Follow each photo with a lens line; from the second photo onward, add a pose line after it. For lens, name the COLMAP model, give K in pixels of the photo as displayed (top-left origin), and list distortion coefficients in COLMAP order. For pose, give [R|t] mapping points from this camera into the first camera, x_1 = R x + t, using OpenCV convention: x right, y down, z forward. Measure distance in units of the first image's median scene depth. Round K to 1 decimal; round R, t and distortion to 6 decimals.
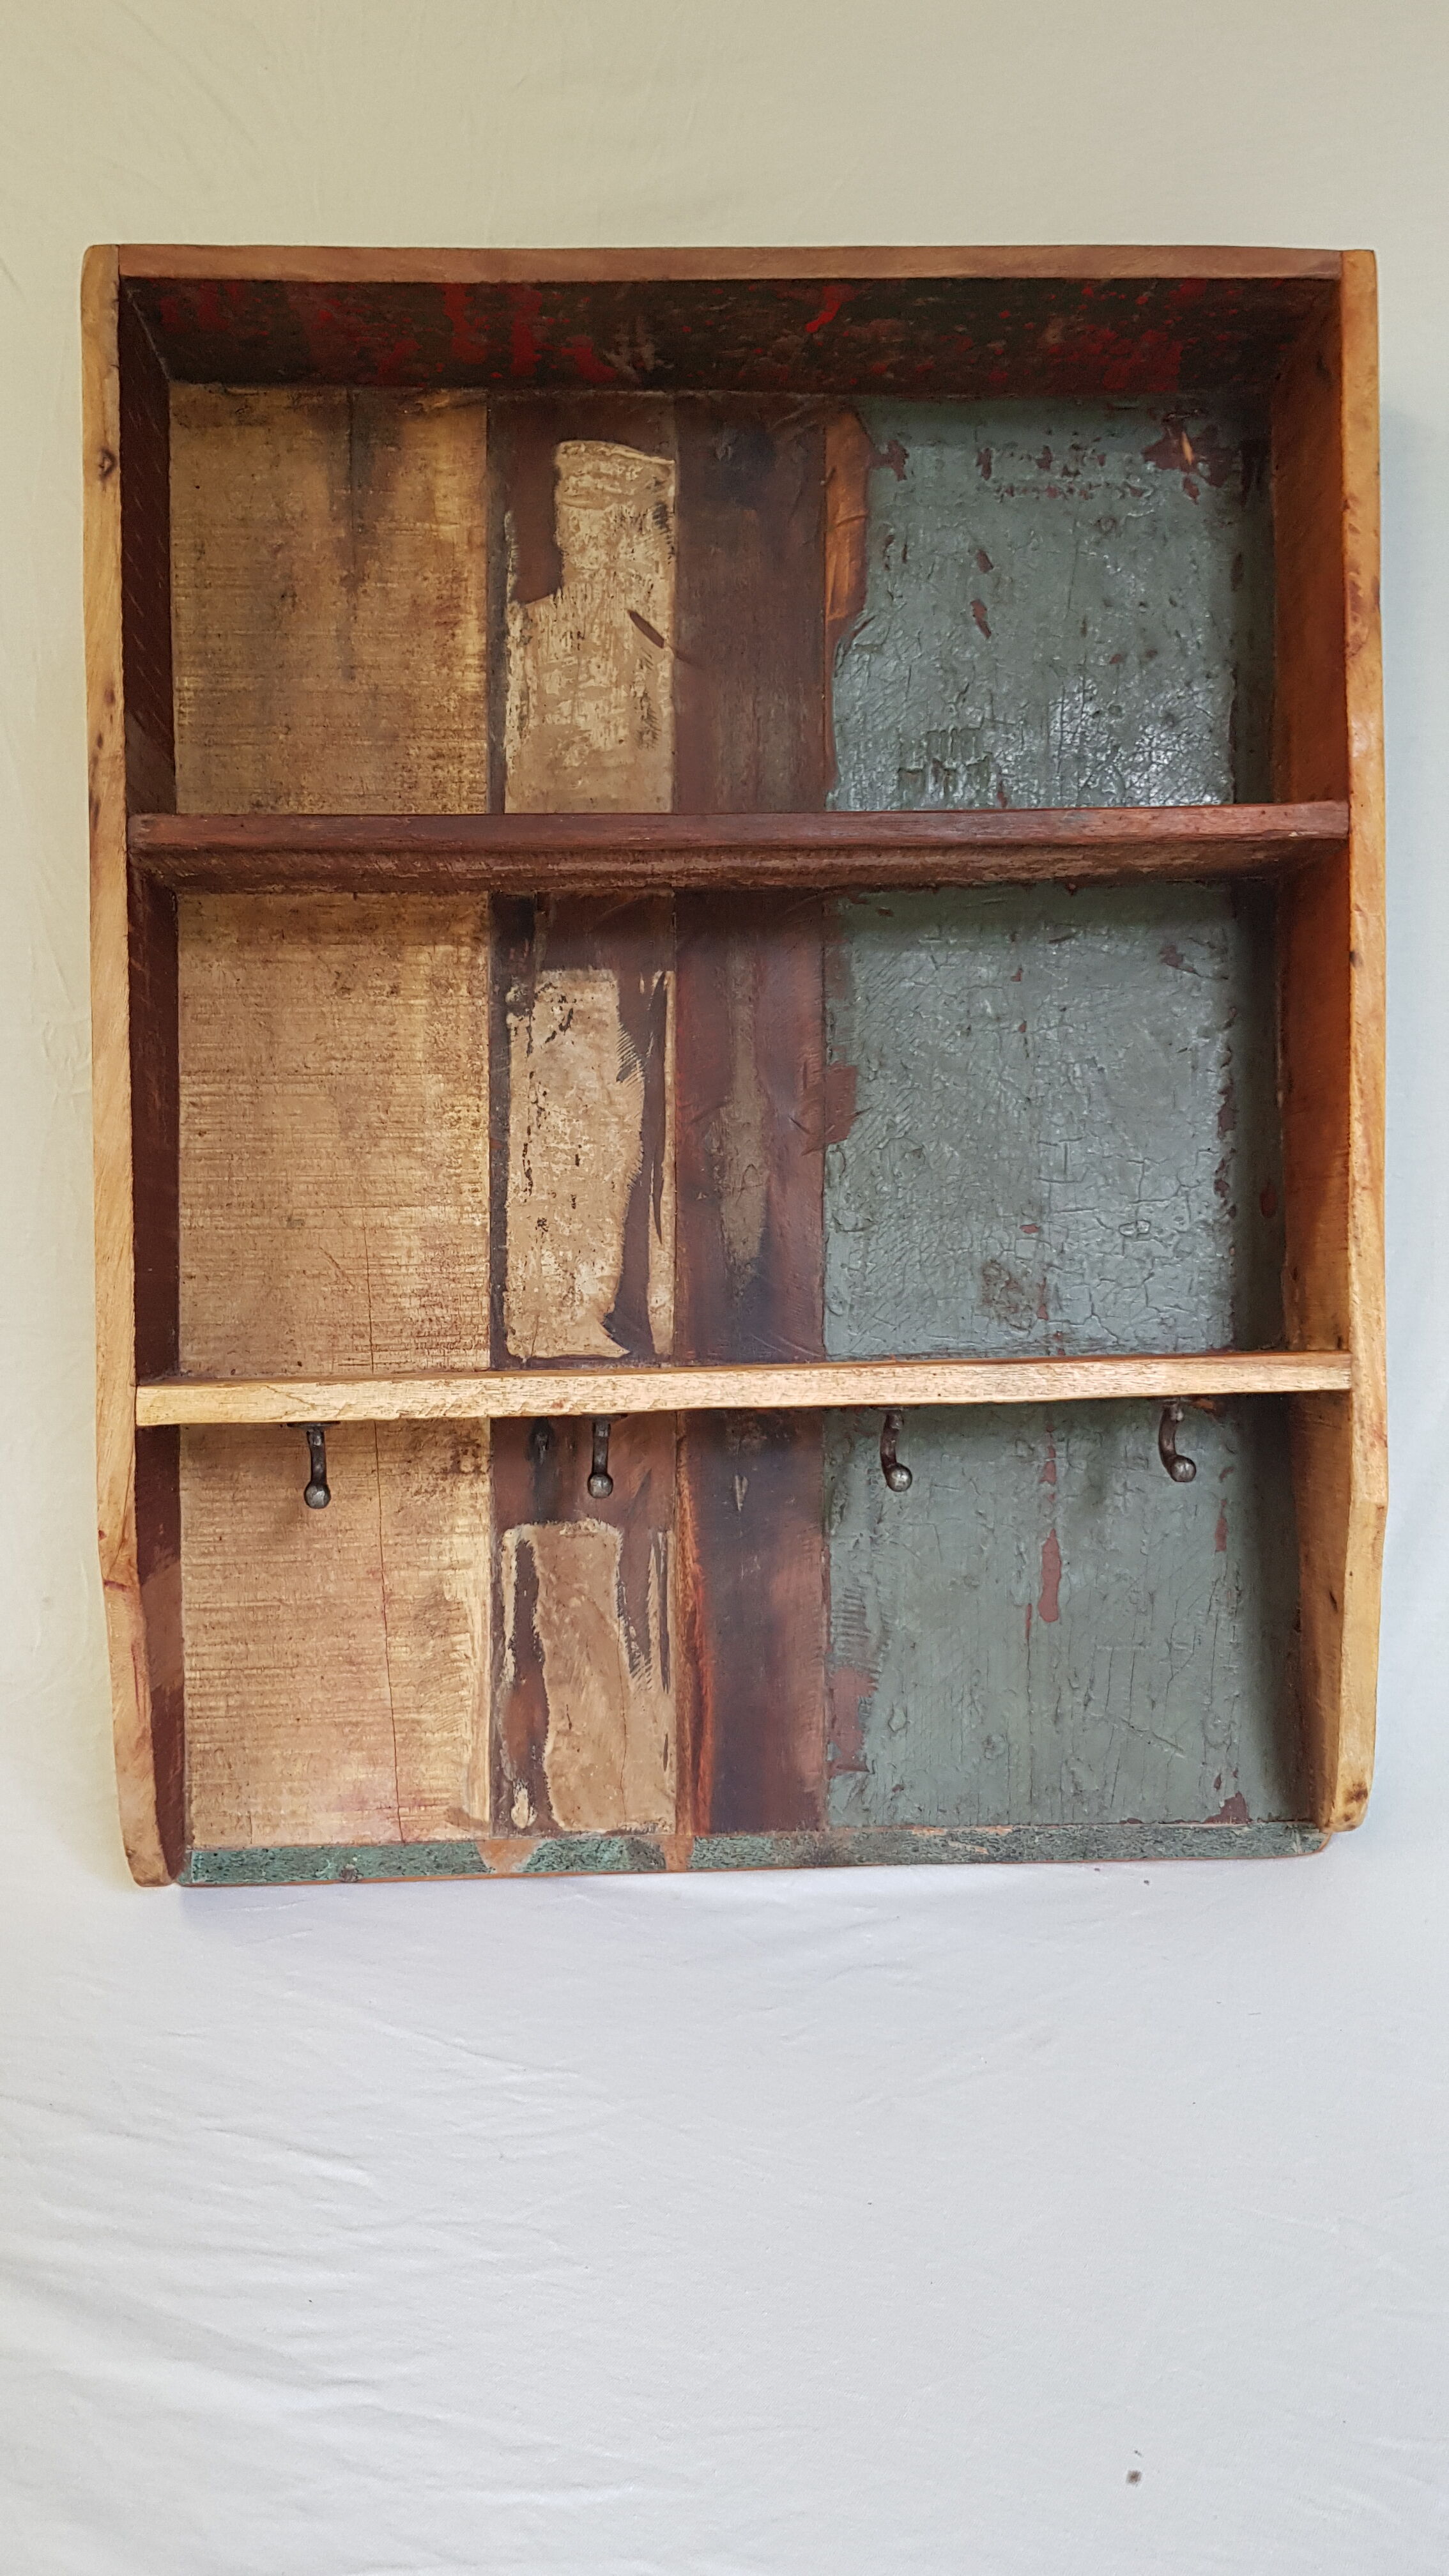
lens RADIAL K [[1991.1, 0, 733.8], [0, 1991.1, 1305.0], [0, 0, 1]] dist [0.117333, -0.247959]
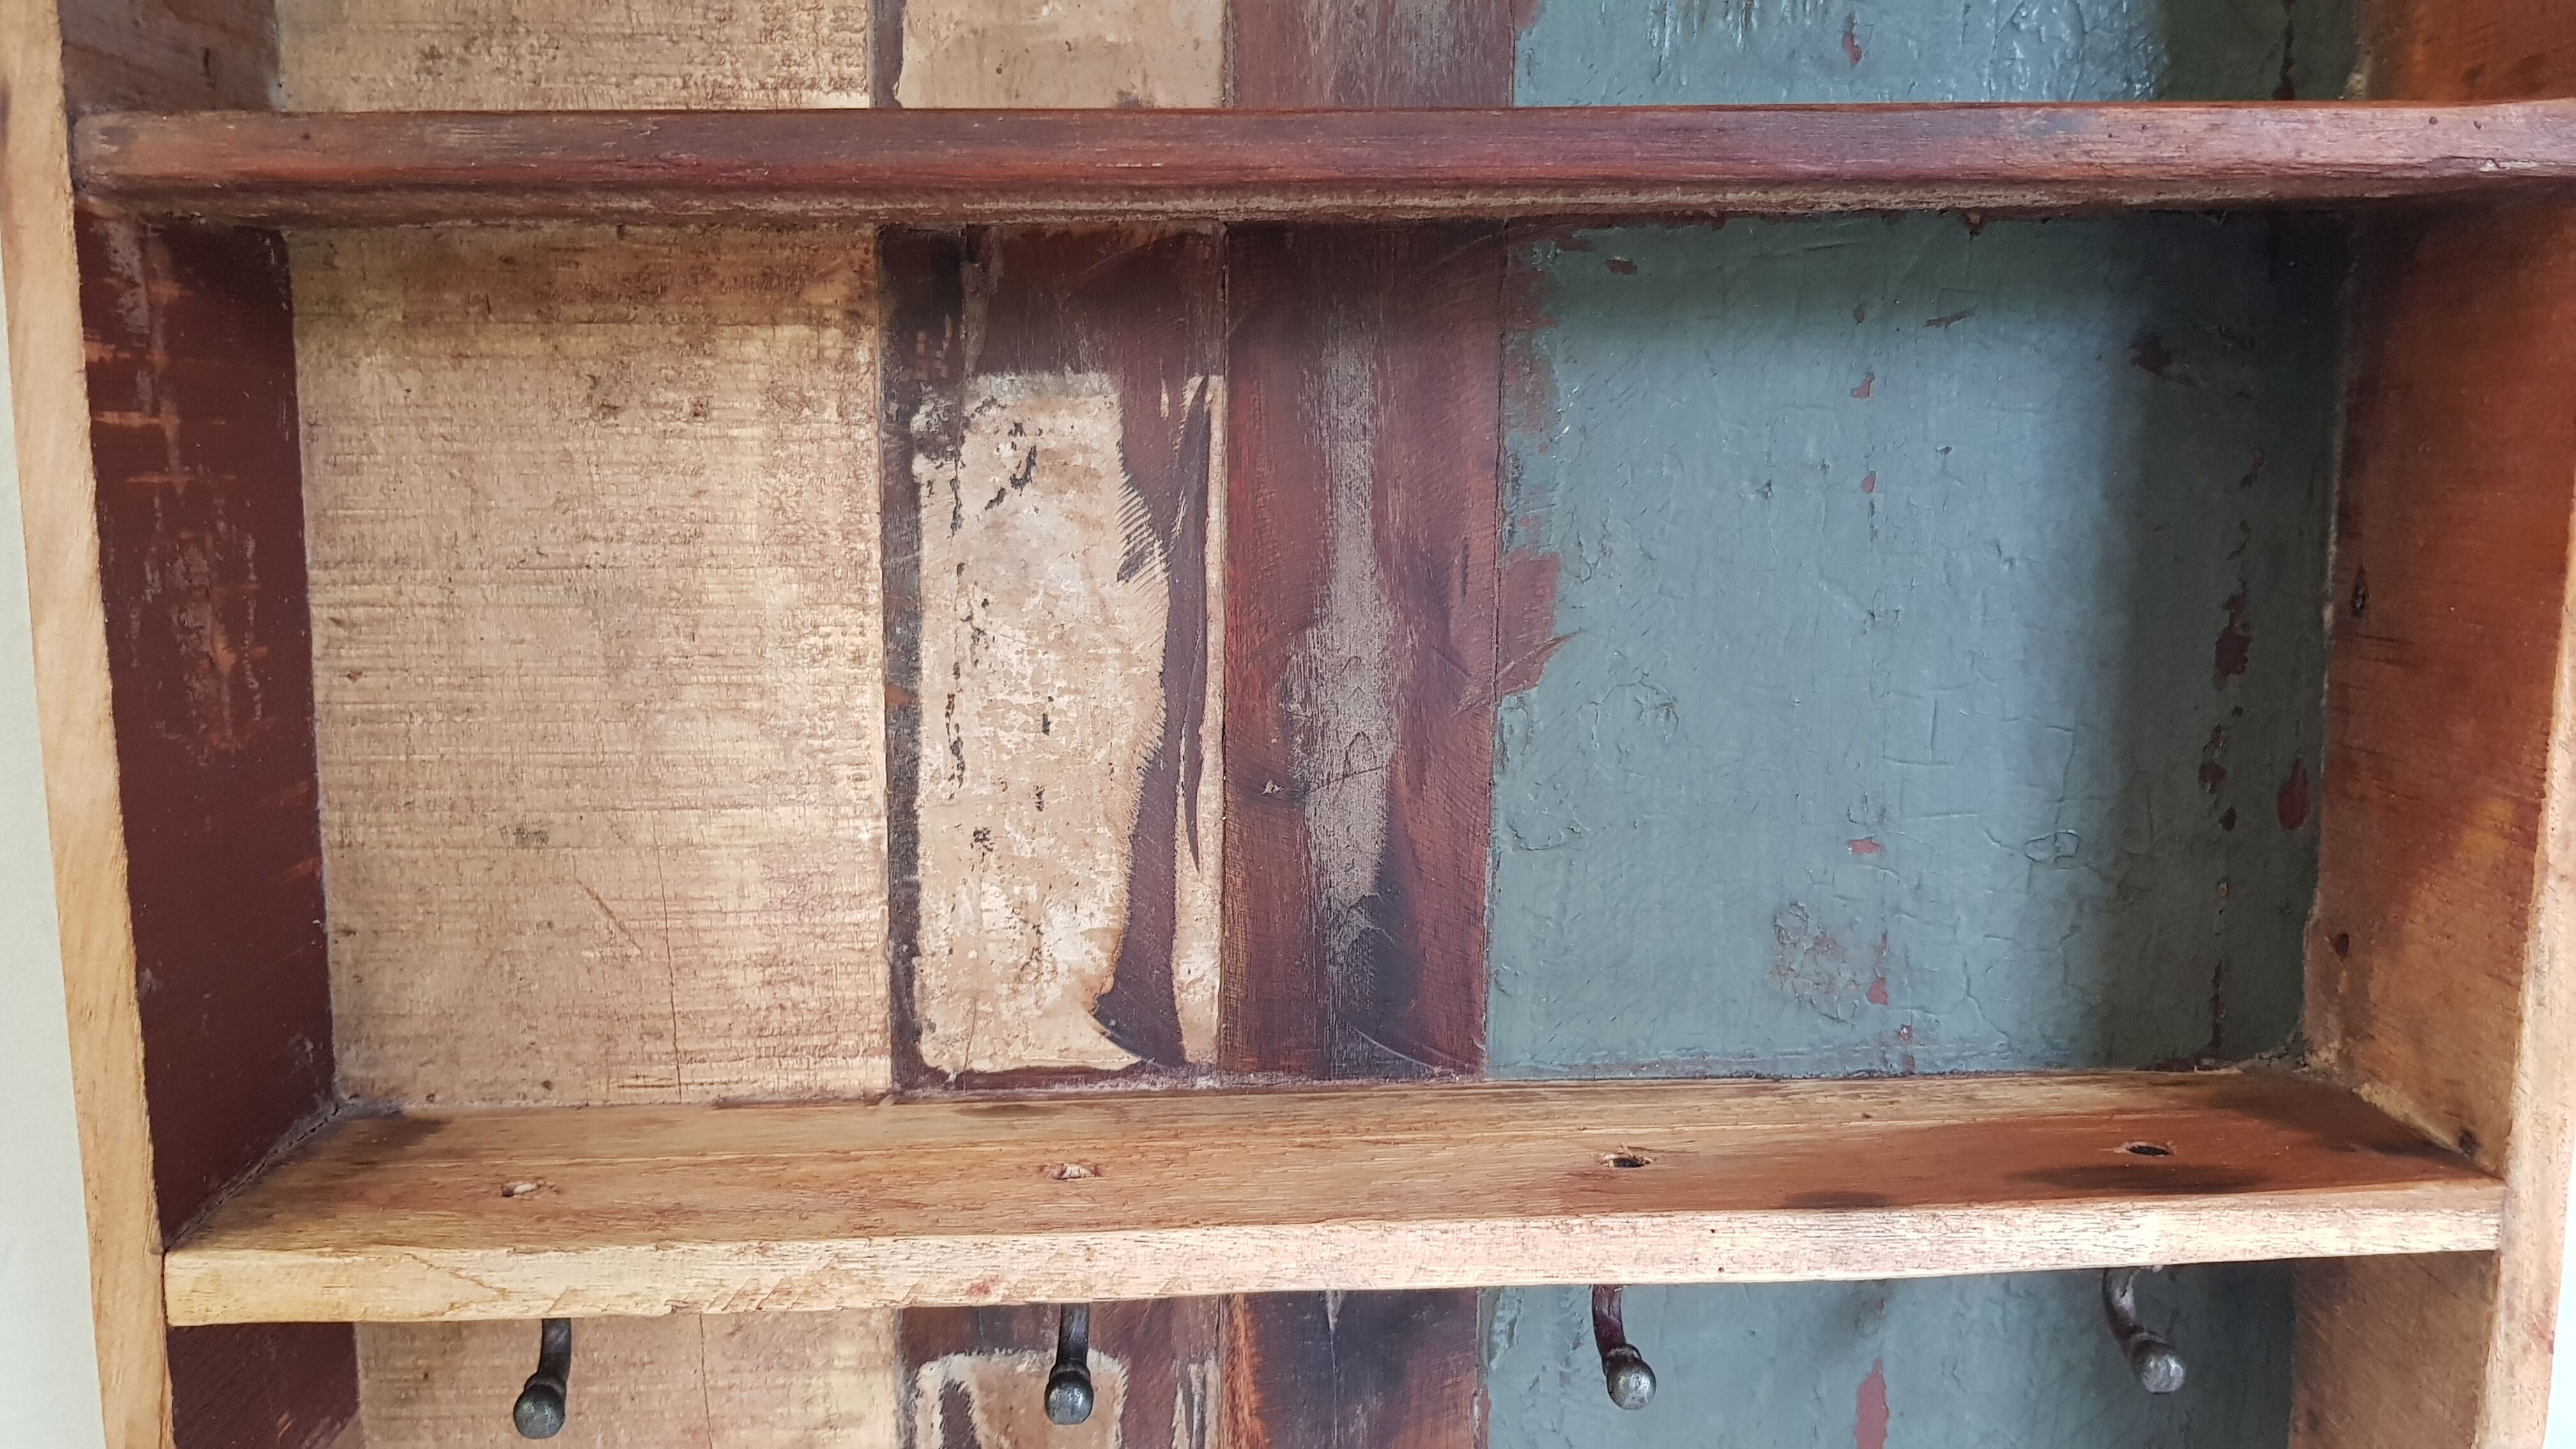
lens RADIAL K [[2056.4, 0, 1312.9], [0, 2056.4, 733.4], [0, 0, 1]] dist [0.127875, -0.322543]
pose [[0.999786, 0.015030, -0.014242, 0.003472], [-0.012775, 0.989059, 0.146966, -0.154847], [0.016295, -0.146753, 0.989039, 0.438190]]
